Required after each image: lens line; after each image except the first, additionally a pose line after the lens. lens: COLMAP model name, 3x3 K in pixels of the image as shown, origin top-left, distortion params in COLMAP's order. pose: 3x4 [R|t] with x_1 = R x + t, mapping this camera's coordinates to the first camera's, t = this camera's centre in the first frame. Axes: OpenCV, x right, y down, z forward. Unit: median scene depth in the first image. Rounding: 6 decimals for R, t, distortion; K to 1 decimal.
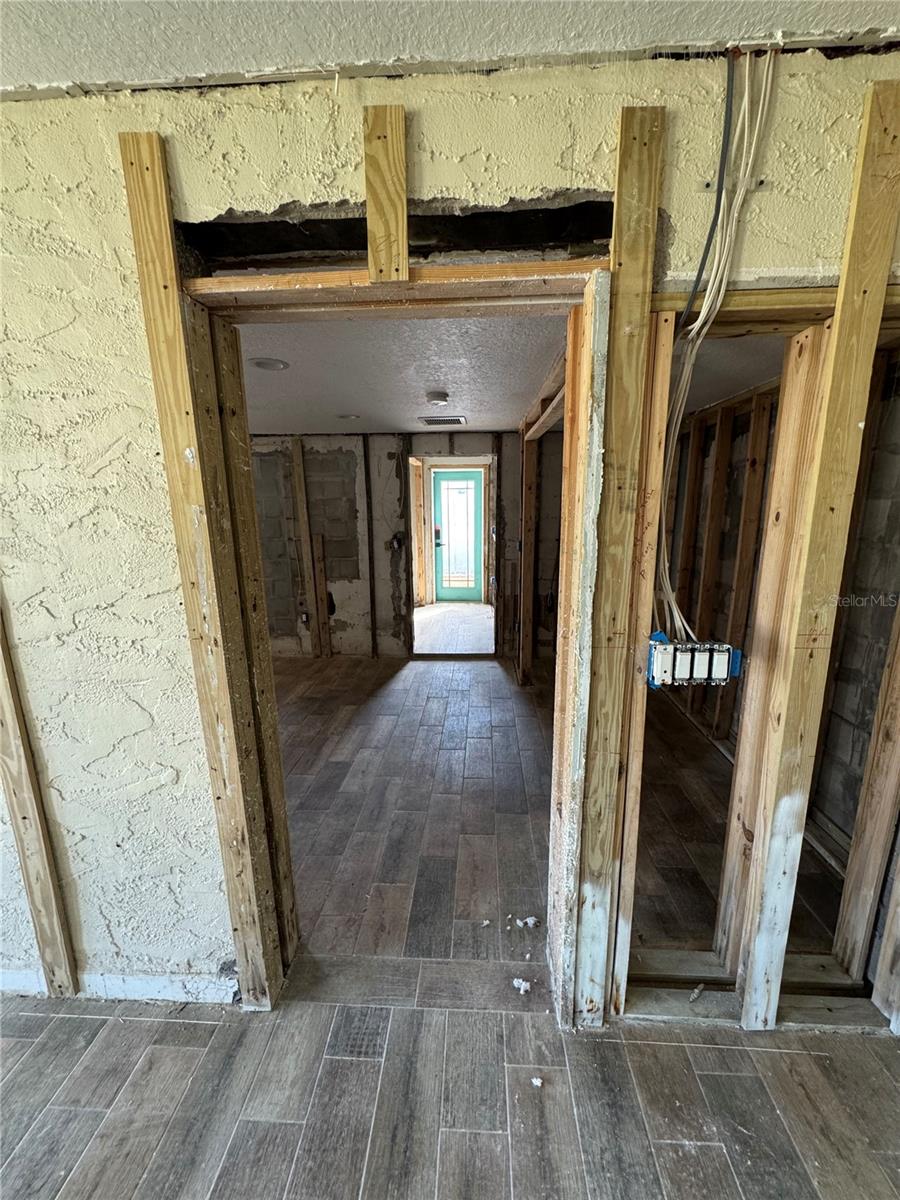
lens RADIAL K [[481.3, 0, 452.6], [0, 481.3, 603.2], [0, 0, 1]] dist [-0.007073, -0.000340]
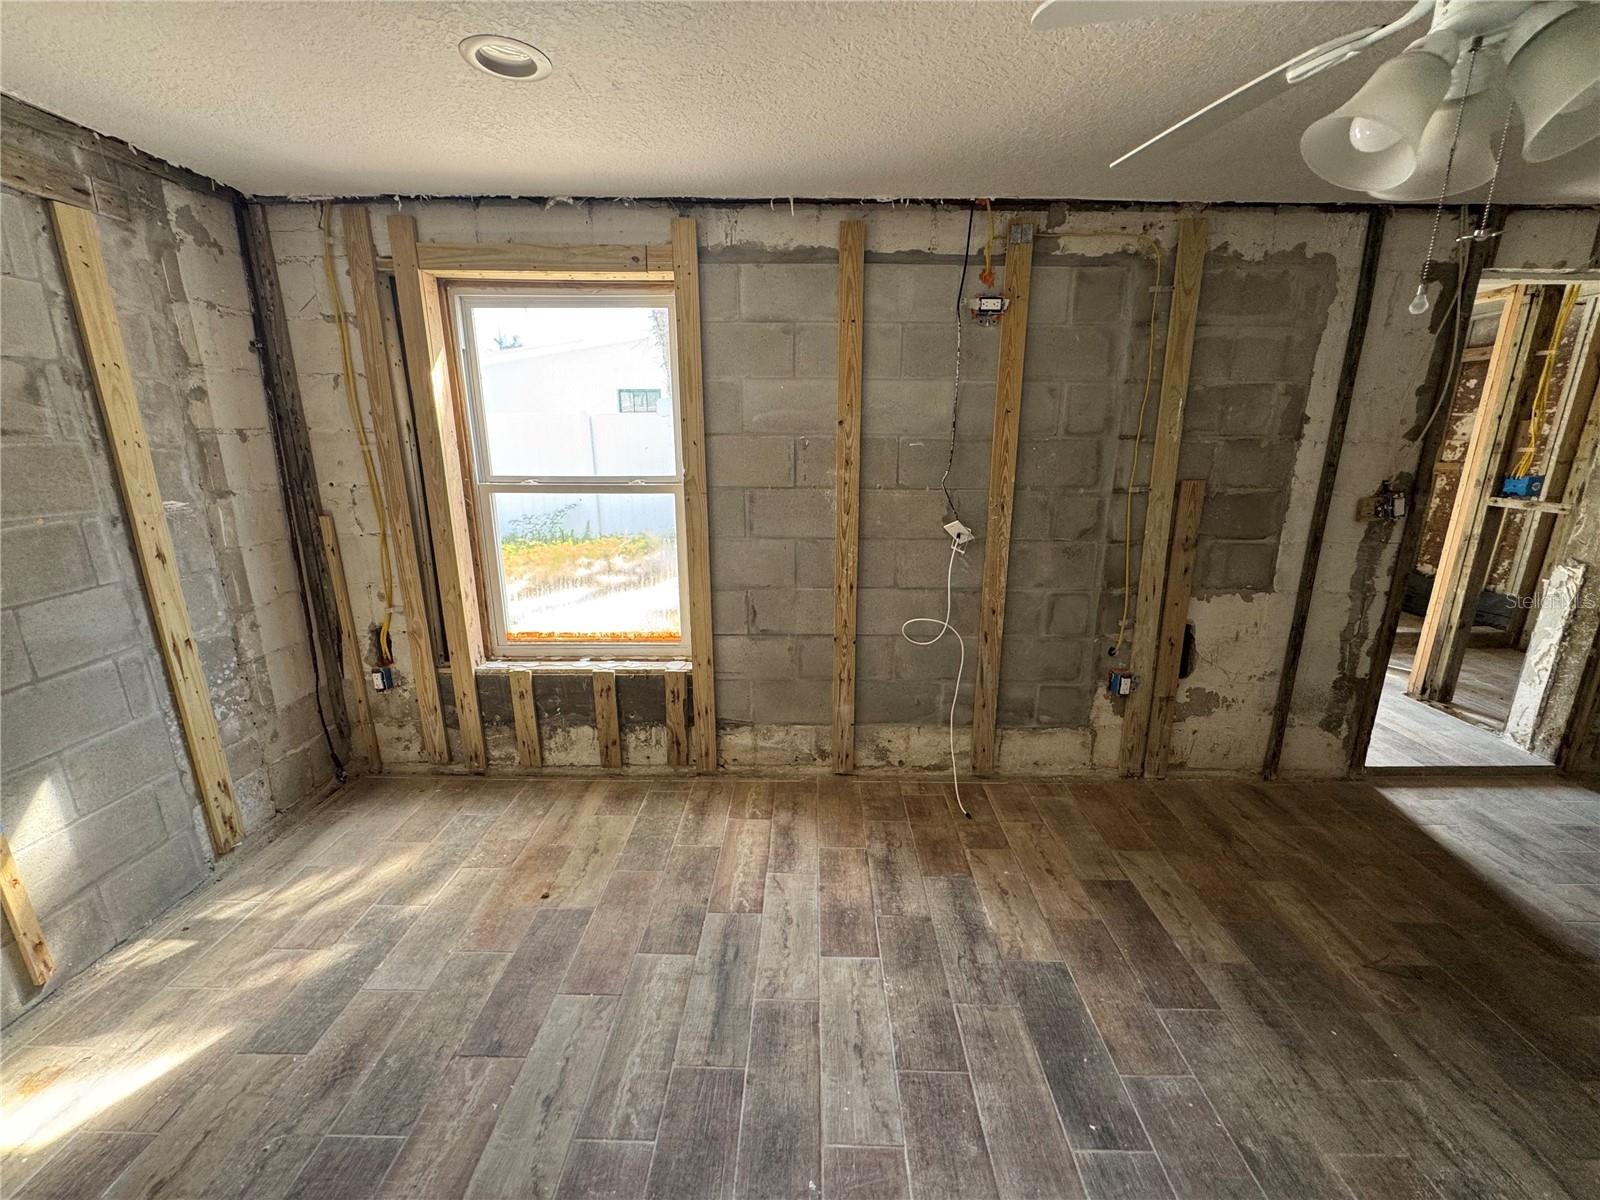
lens RADIAL K [[641.7, 0, 801.2], [0, 641.7, 600.2], [0, 0, 1]] dist [-0.007073, -0.000340]
pose [[0.999191, -0.001873, 0.040180, -2.087426], [0.000155, 0.999087, 0.042729, -0.226658], [-0.040224, -0.042689, 0.998278, 1.654375]]
